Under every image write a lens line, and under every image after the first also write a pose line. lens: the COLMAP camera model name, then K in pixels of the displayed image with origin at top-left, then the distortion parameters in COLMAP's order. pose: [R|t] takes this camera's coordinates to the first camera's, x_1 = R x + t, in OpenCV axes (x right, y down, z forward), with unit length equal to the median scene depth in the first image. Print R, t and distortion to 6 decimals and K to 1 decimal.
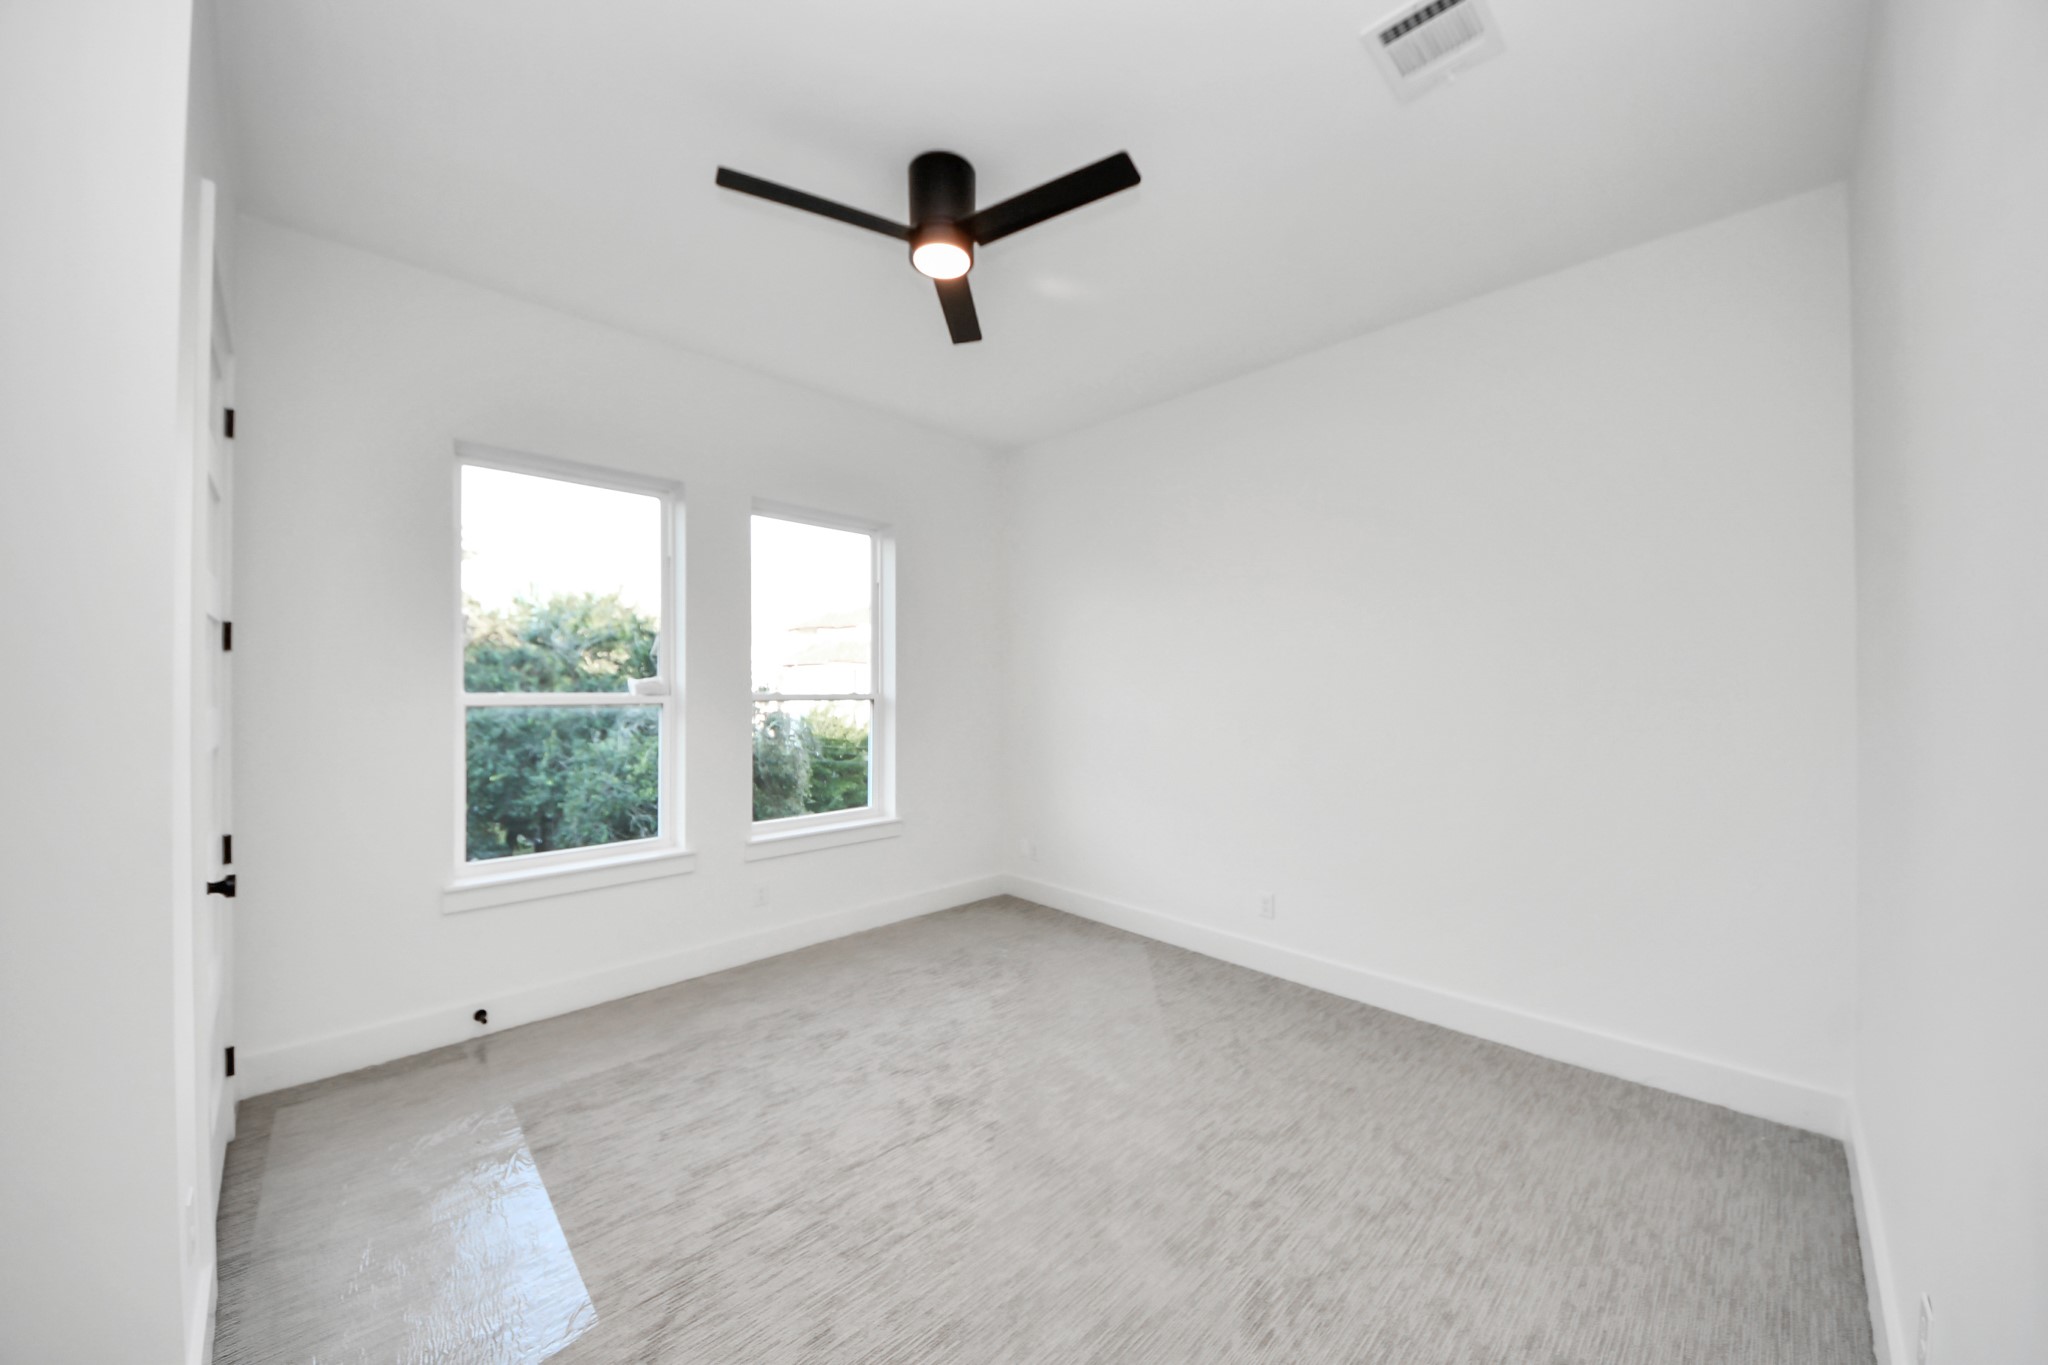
lens RADIAL K [[748.9, 0, 1022.0], [0, 748.9, 681.4], [0, 0, 1]] dist [0.060397, -0.035708]
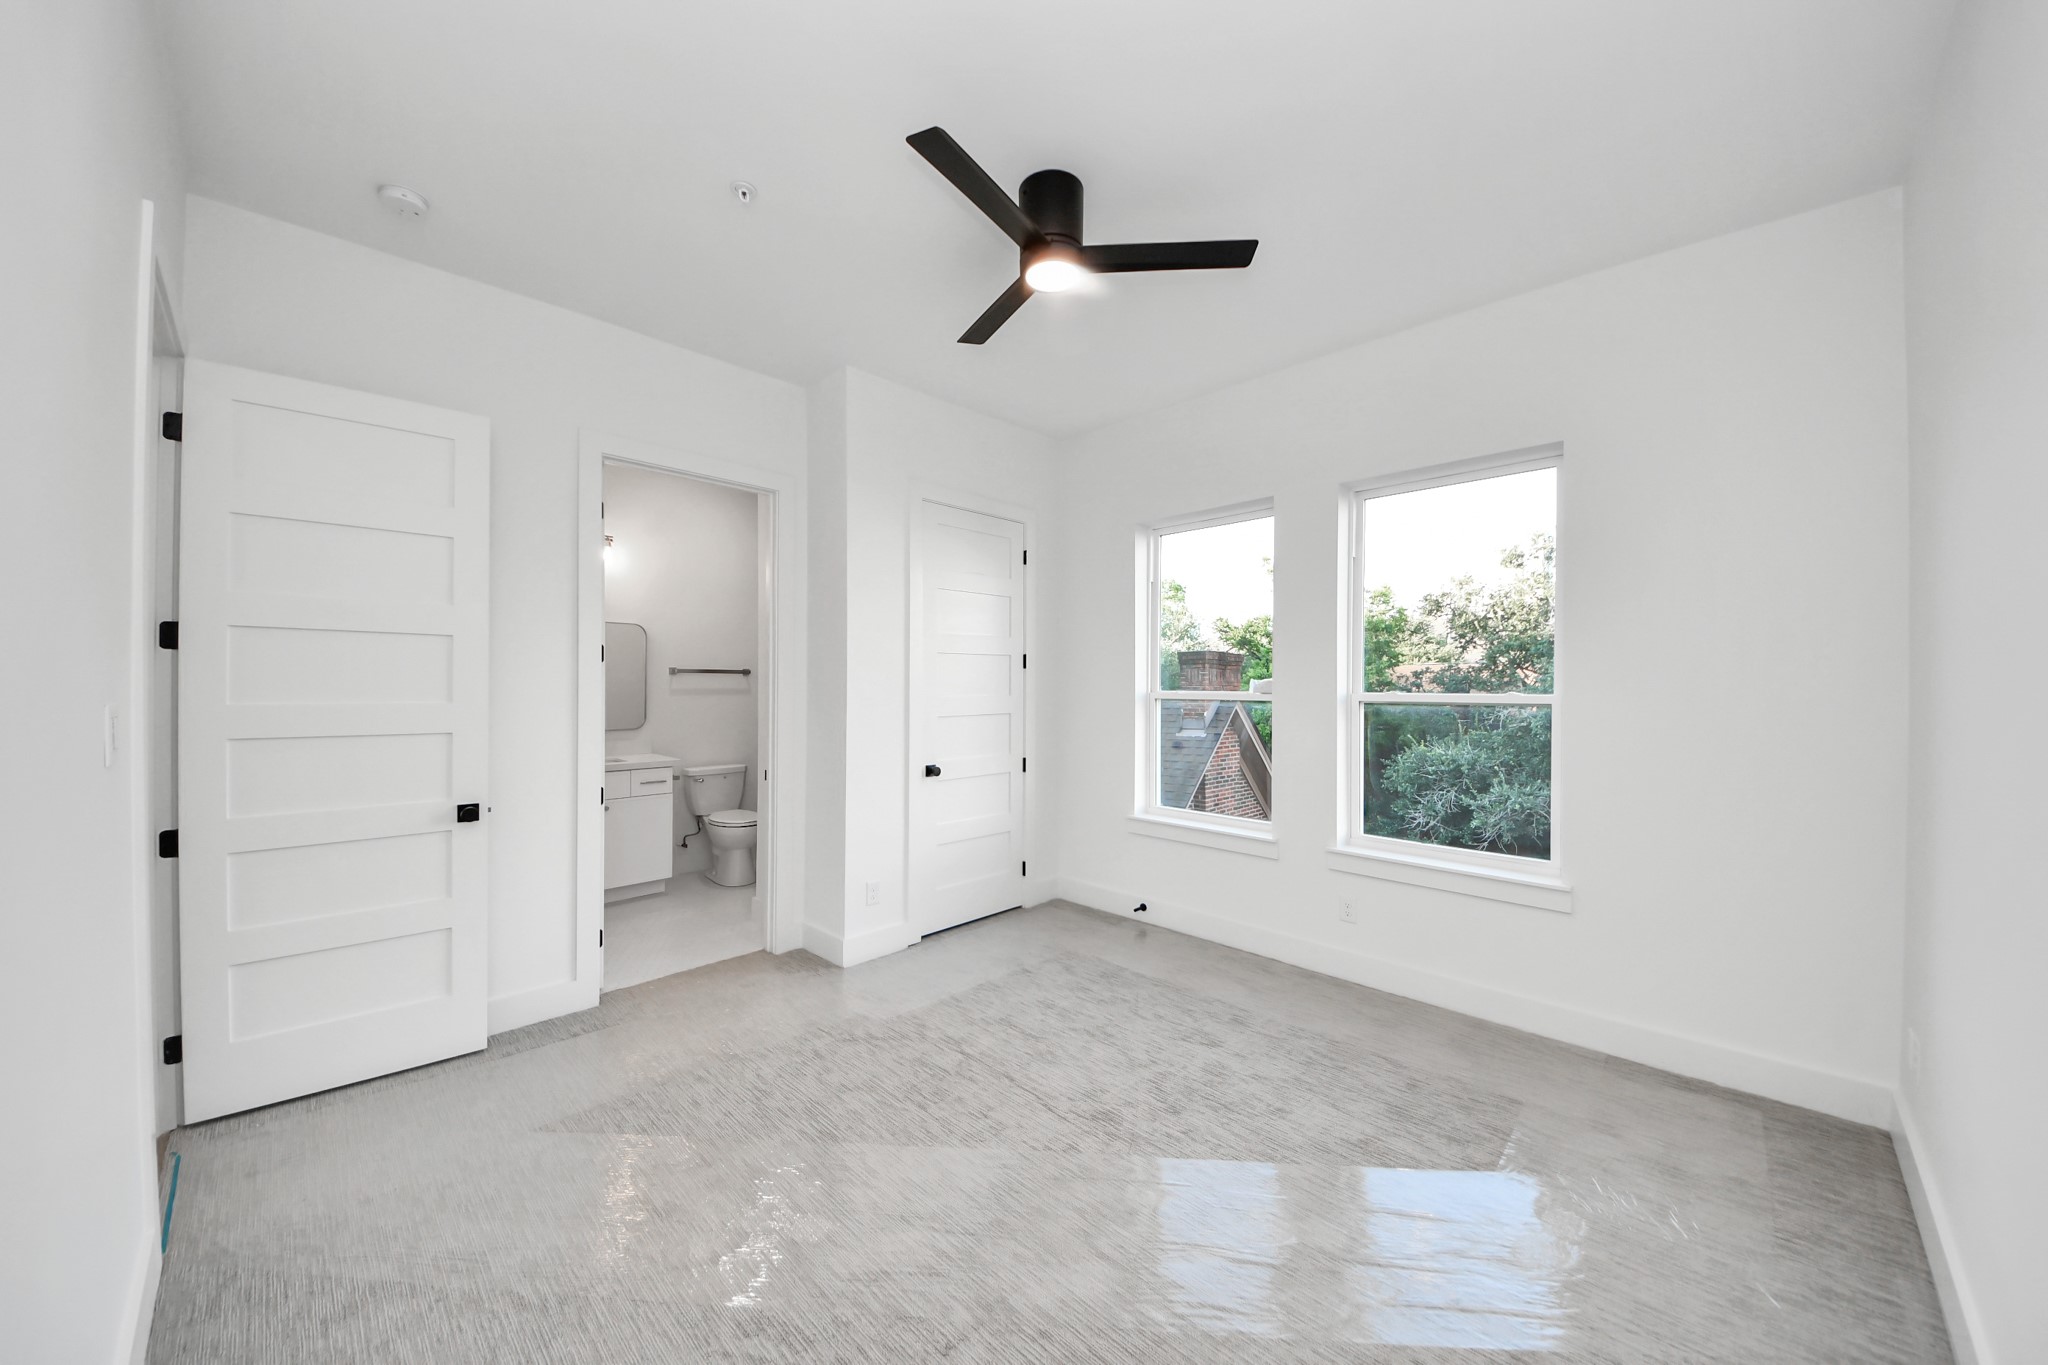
lens RADIAL K [[748.9, 0, 1022.0], [0, 748.9, 681.4], [0, 0, 1]] dist [0.060397, -0.035708]
pose [[-0.008926, -0.004389, -0.999951, 0.811938], [0.003899, 0.999983, -0.004424, 0.004856], [0.999953, -0.003938, -0.008909, 0.842326]]
